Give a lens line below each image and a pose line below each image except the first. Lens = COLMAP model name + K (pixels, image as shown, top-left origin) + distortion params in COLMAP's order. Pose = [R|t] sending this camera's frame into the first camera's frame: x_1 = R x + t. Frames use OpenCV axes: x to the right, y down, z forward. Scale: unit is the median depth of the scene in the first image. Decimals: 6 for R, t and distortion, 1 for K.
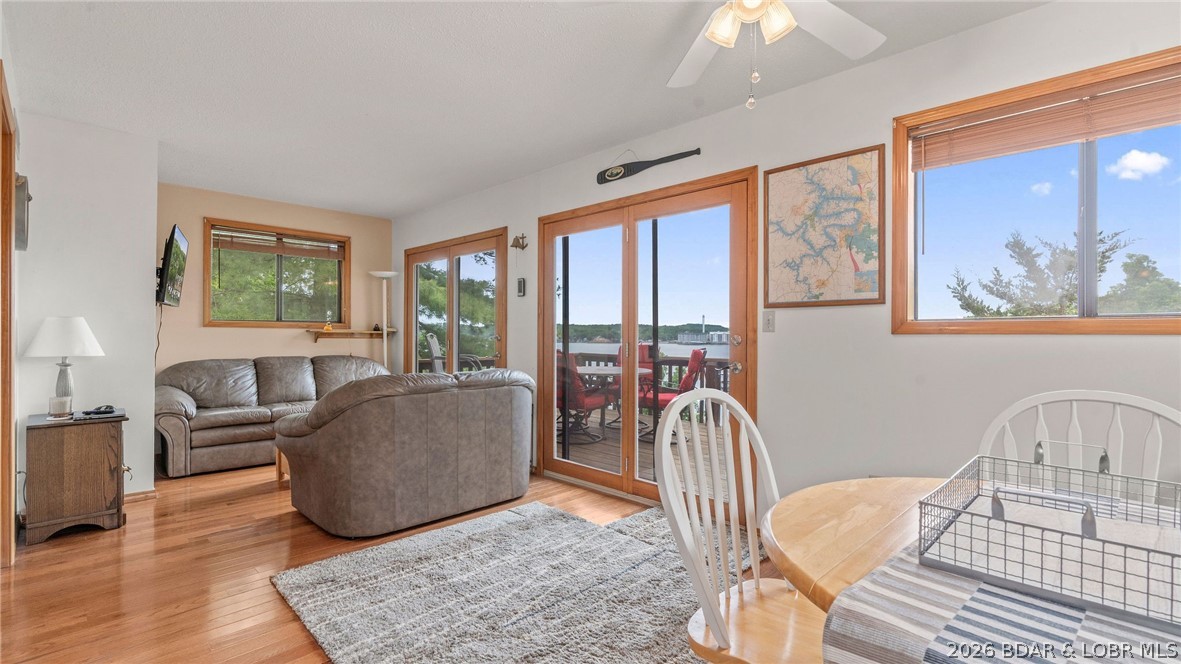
lens RADIAL K [[527.0, 0, 585.8], [0, 527.0, 331.6], [0, 0, 1]] dist [-0.001204, 0.000657]
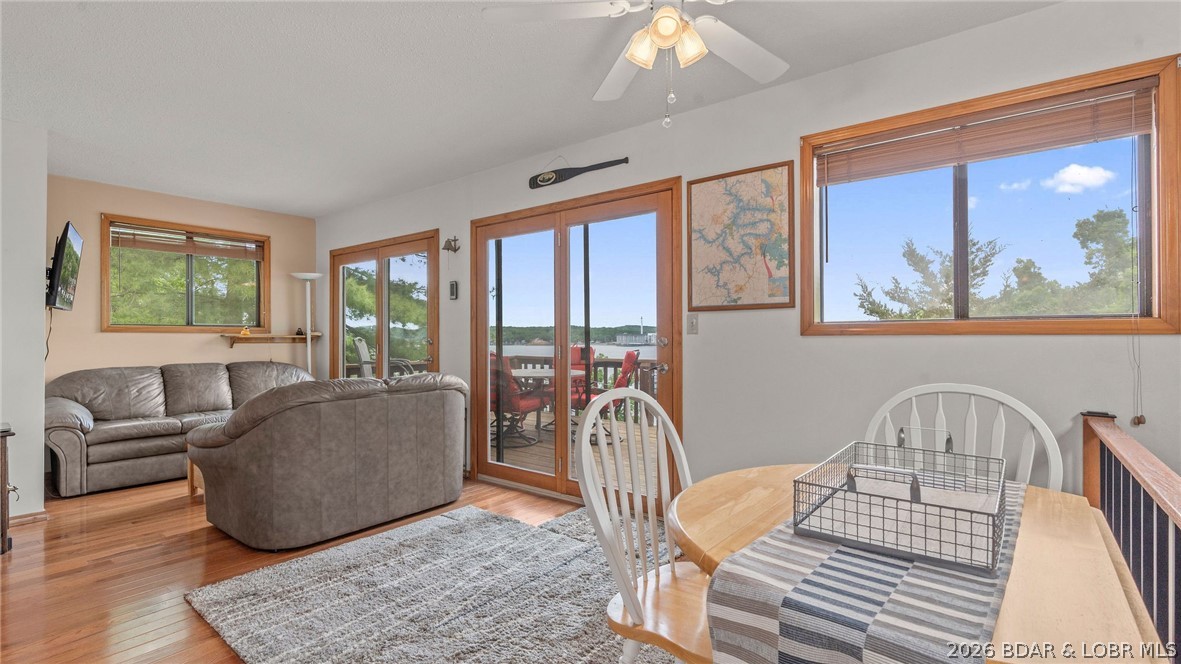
lens RADIAL K [[533.0, 0, 584.7], [0, 533.0, 331.9], [0, 0, 1]] dist [-0.000868, 0.001413]
pose [[0.993412, -0.006347, 0.114421, 0.011186], [0.006711, 0.999974, -0.002803, -0.002124], [-0.114400, 0.003552, 0.993428, -0.036824]]
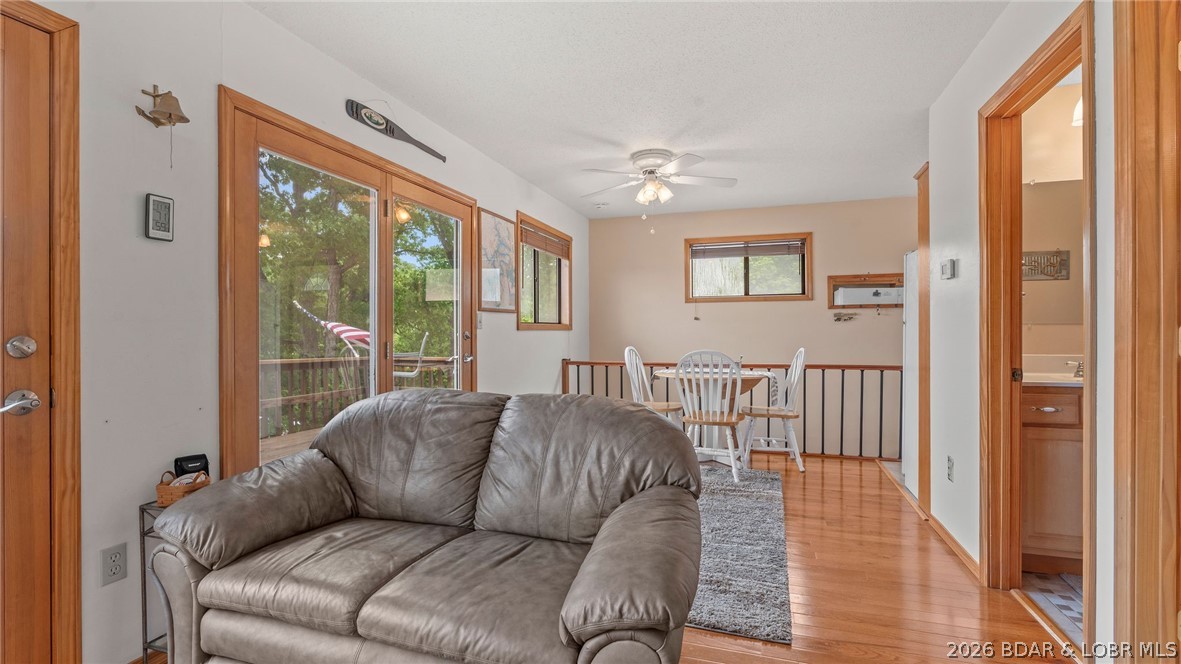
lens RADIAL K [[533.0, 0, 584.7], [0, 533.0, 331.9], [0, 0, 1]] dist [-0.000868, 0.001413]
pose [[-0.444432, -0.004600, 0.895801, -1.033263], [-0.002611, 0.999989, 0.003840, 0.003141], [-0.895809, -0.000632, -0.444439, 1.435258]]
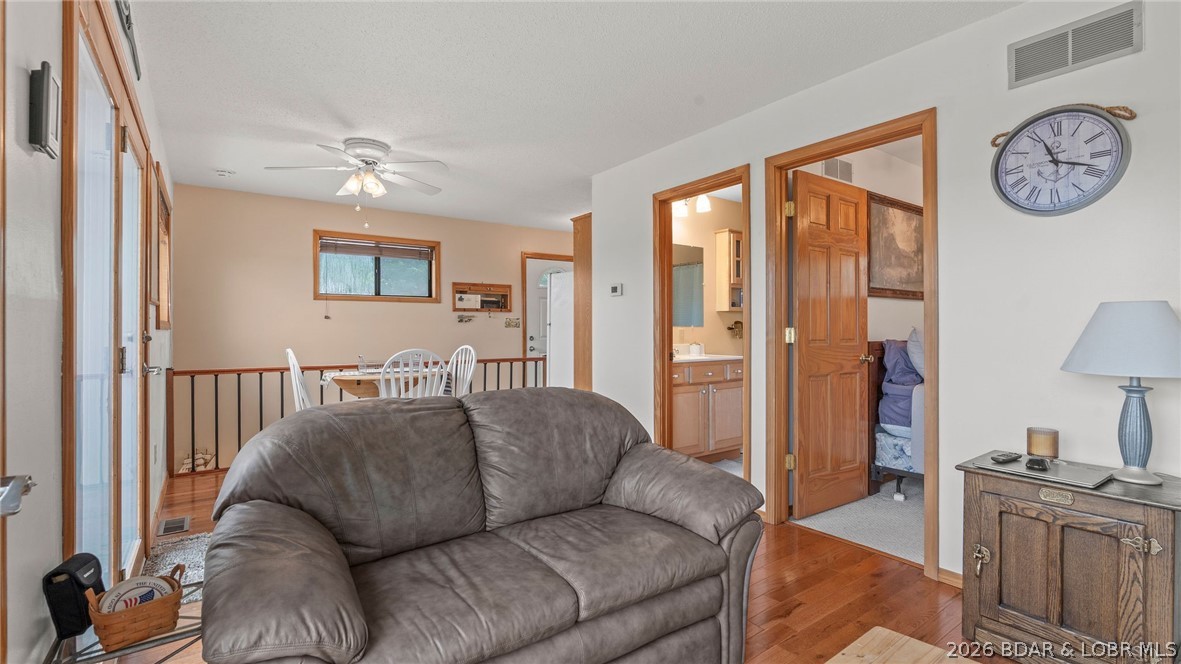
lens RADIAL K [[538.2, 0, 590.5], [0, 538.2, 332.0], [0, 0, 1]] dist [-0.000459, 0.000212]
pose [[-0.986311, -0.004016, 0.164846, -0.611774], [-0.003894, 0.999992, 0.001058, 0.005450], [-0.164848, 0.000402, -0.986319, 1.897847]]
